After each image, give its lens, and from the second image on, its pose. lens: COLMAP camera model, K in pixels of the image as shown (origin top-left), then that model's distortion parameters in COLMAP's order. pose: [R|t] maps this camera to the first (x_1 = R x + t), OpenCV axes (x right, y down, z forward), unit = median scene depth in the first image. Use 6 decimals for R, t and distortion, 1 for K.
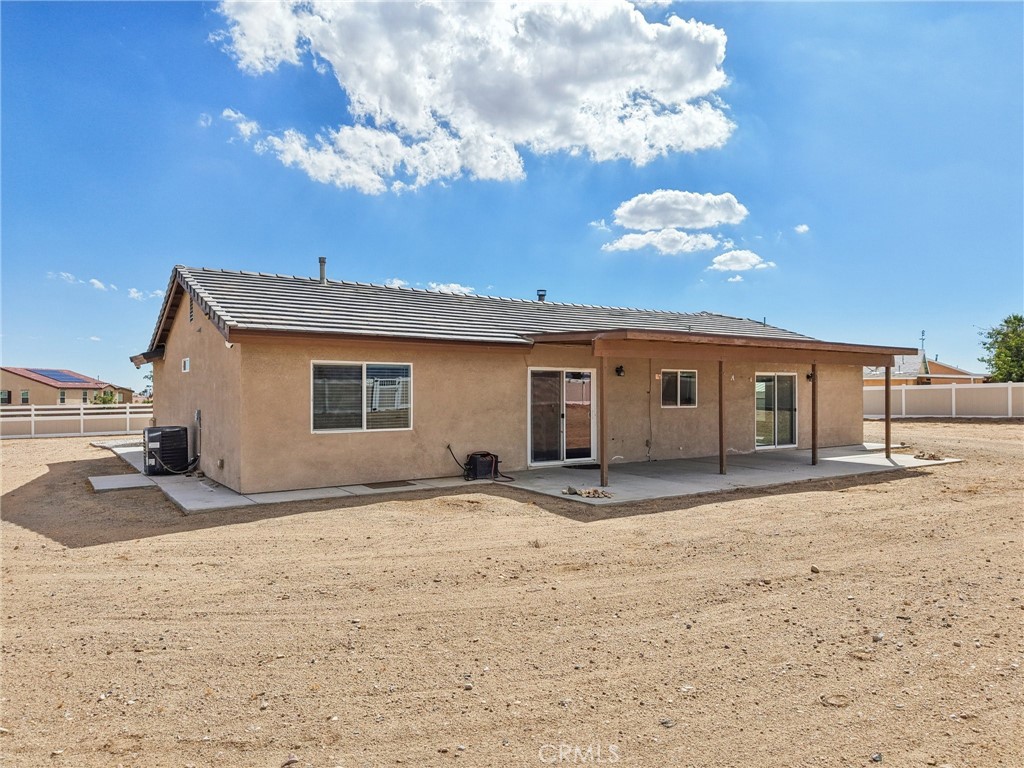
lens RADIAL K [[705.6, 0, 510.4], [0, 705.6, 349.1], [0, 0, 1]] dist [0.009483, -0.000037]
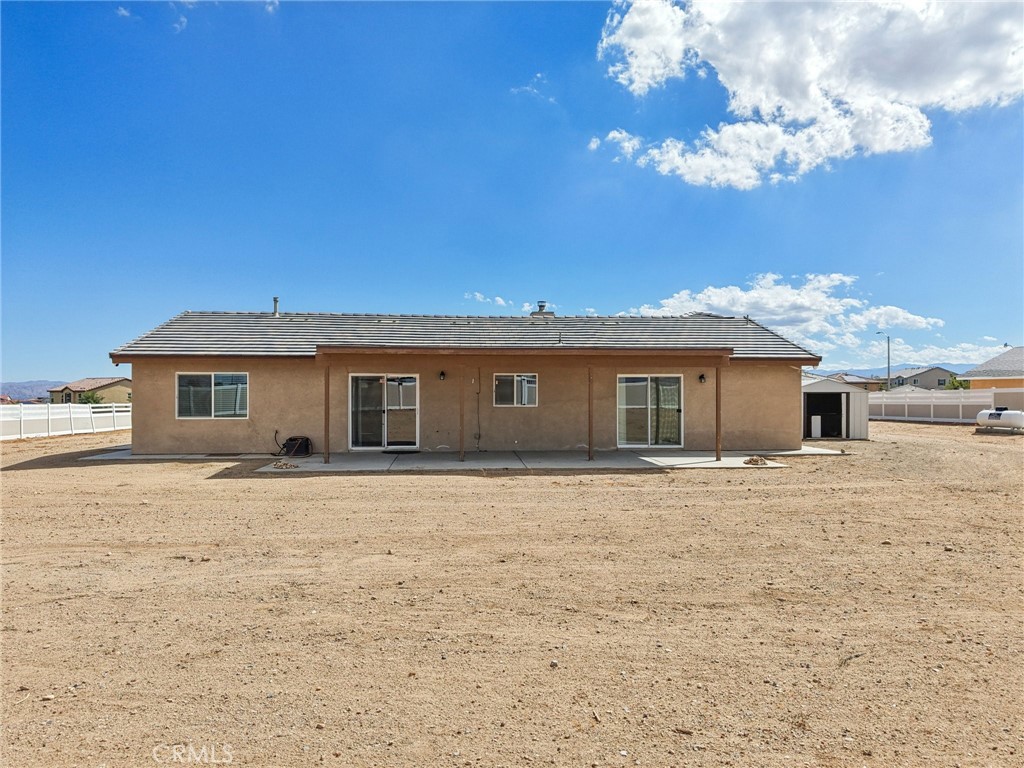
lens RADIAL K [[678.2, 0, 510.7], [0, 678.2, 380.1], [0, 0, 1]] dist [0.020835, 0.001439]
pose [[0.859943, -0.006574, -0.510347, 0.927720], [0.030218, 0.998819, 0.038051, -0.001577], [0.509494, -0.048143, 0.859126, 0.072958]]
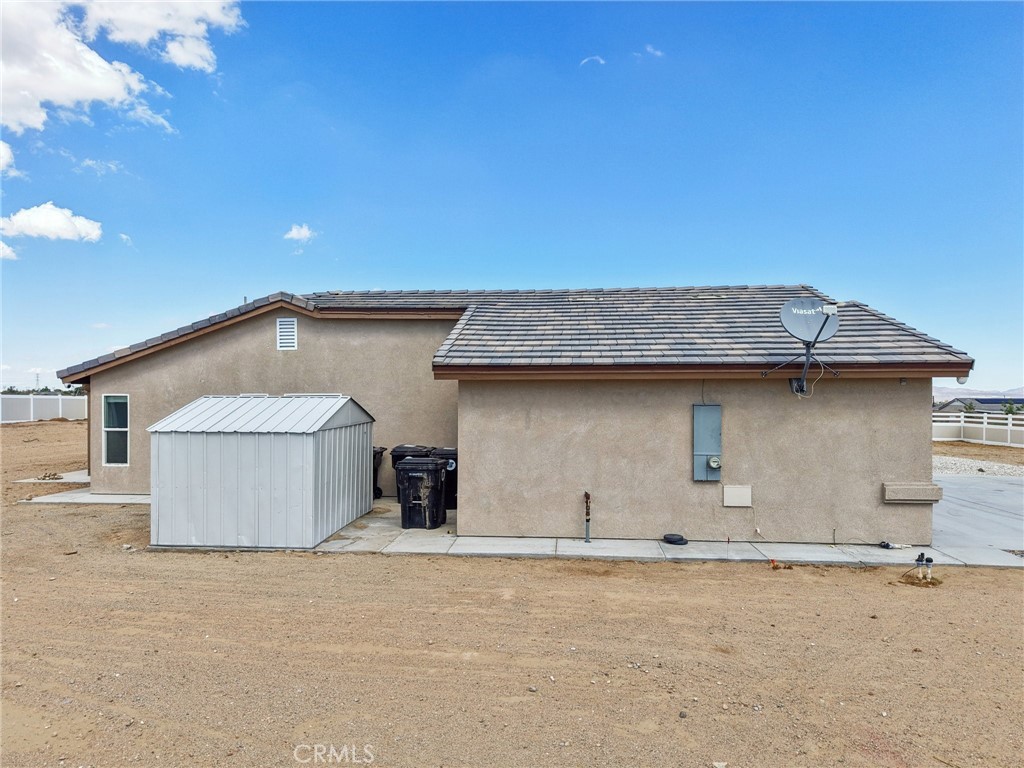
lens RADIAL K [[695.3, 0, 514.3], [0, 695.3, 382.5], [0, 0, 1]] dist [0.032487, -0.039669]
pose [[-0.643995, -0.004772, -0.765015, 1.122126], [0.051324, 0.997458, -0.049427, 0.120425], [0.763307, -0.071094, -0.642113, 2.614240]]
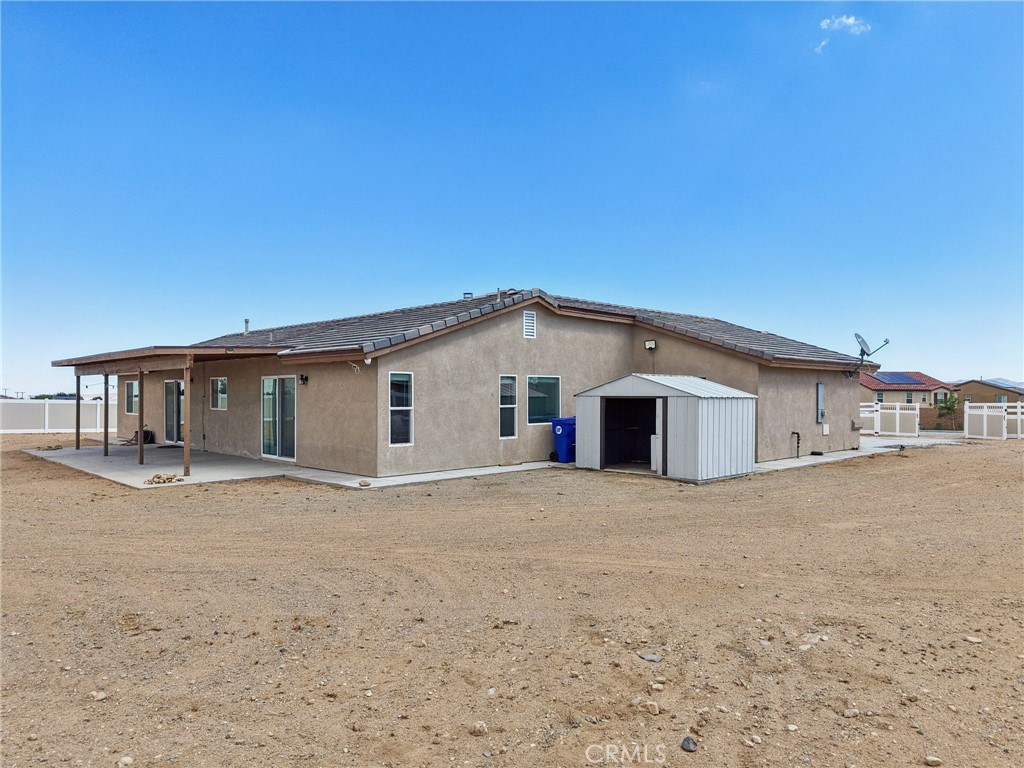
lens RADIAL K [[690.4, 0, 497.6], [0, 690.4, 382.6], [0, 0, 1]] dist [0.002308, -0.002097]
pose [[0.144922, -0.017035, -0.989296, 1.694304], [0.062110, 0.998037, -0.008087, 0.088753], [0.987492, -0.060274, 0.145695, 1.516686]]
